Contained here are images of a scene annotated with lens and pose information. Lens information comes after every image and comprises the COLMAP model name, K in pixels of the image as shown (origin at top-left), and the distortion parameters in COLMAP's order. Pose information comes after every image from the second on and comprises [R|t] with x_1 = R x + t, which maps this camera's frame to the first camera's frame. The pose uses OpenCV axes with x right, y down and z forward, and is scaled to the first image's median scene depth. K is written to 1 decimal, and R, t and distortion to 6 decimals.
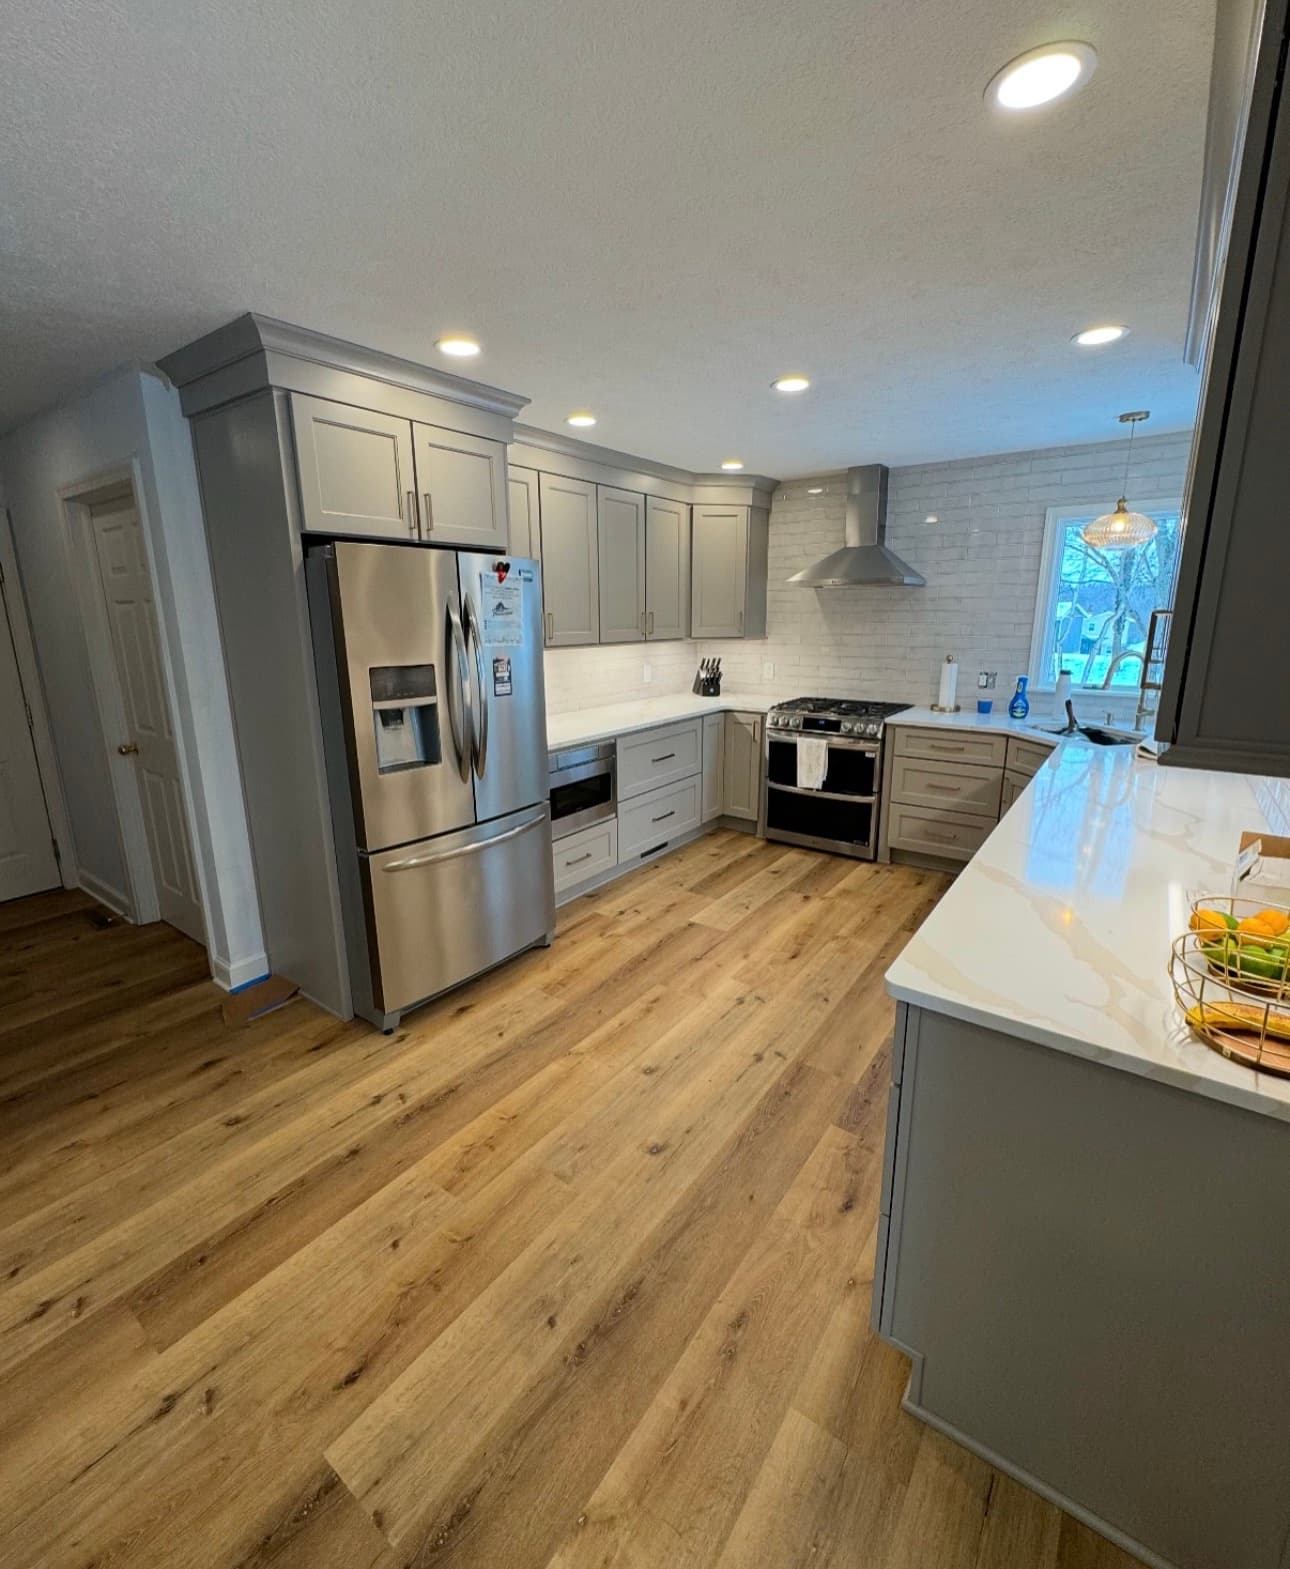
lens RADIAL K [[689.6, 0, 641.0], [0, 689.6, 774.5], [0, 0, 1]] dist [-0.002518, -0.000848]
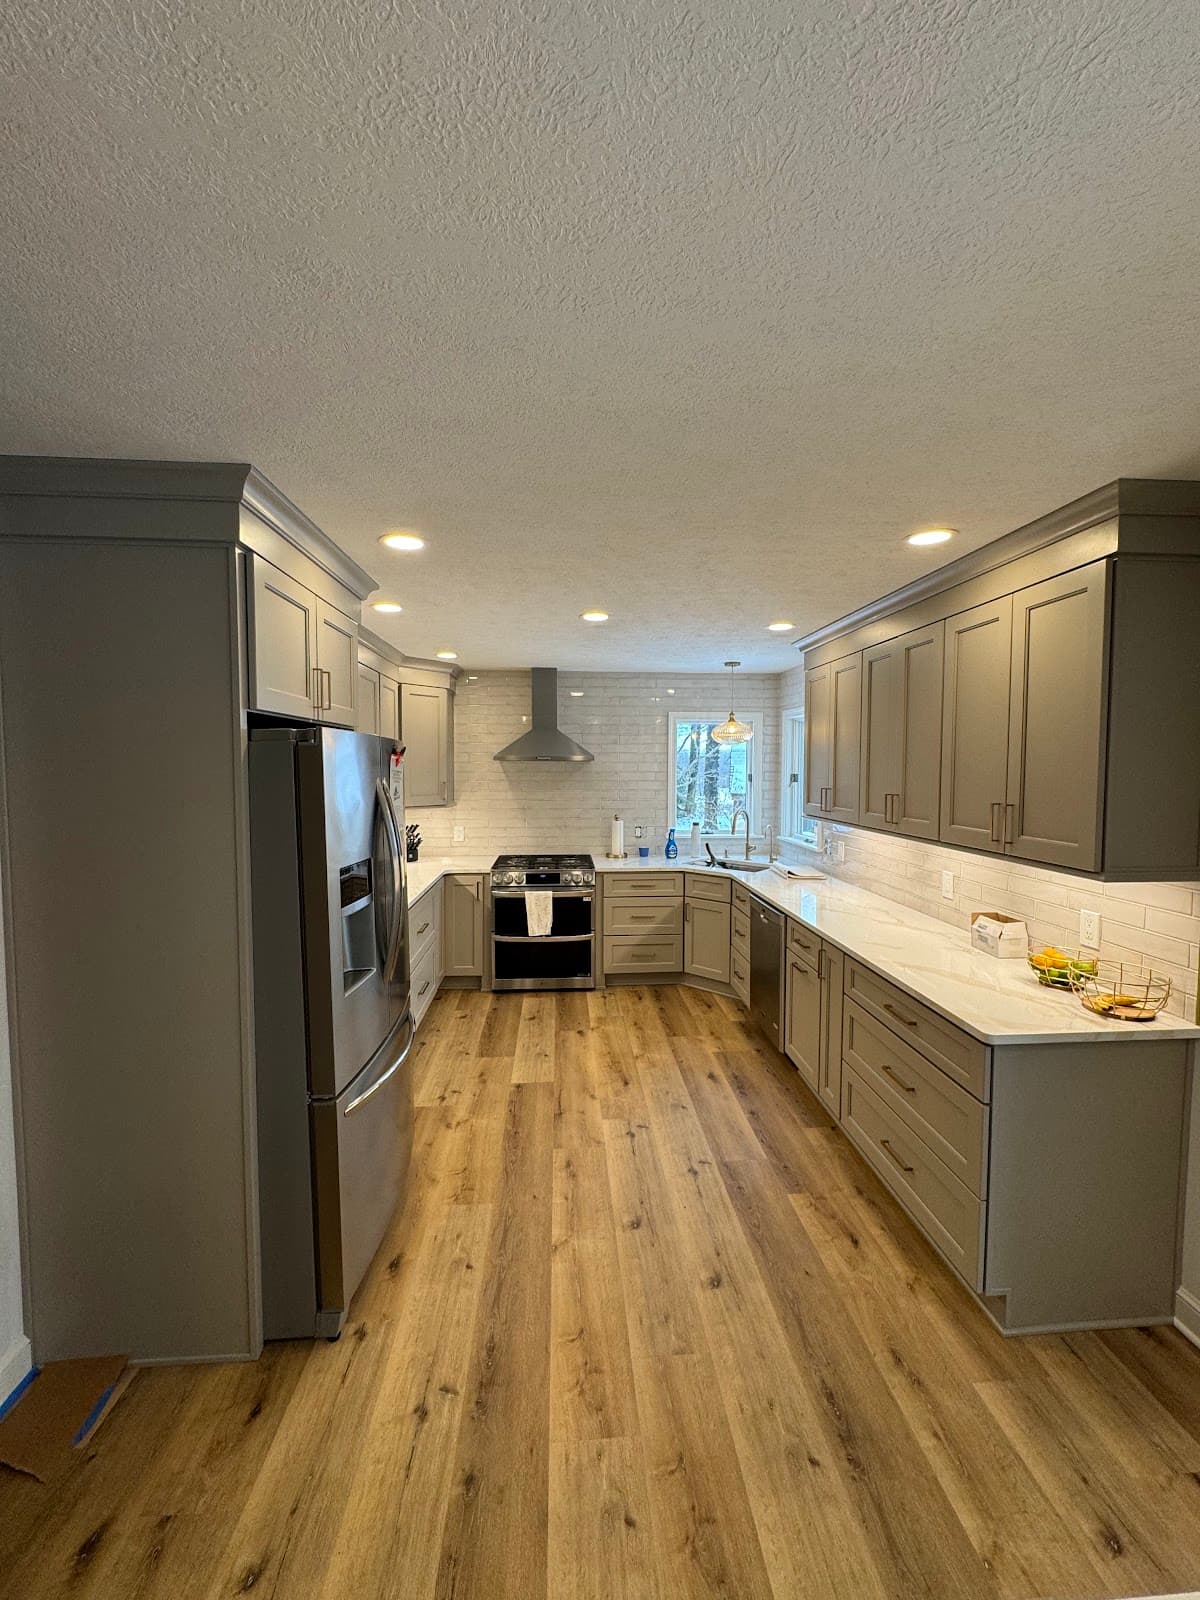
lens RADIAL K [[650.2, 0, 602.0], [0, 650.2, 803.3], [0, 0, 1]] dist [-0.007468, 0.001674]
pose [[0.756708, -0.030026, 0.653063, -0.526172], [0.142439, 0.982518, -0.119872, -0.072820], [-0.638047, 0.183730, 0.747756, 0.140598]]
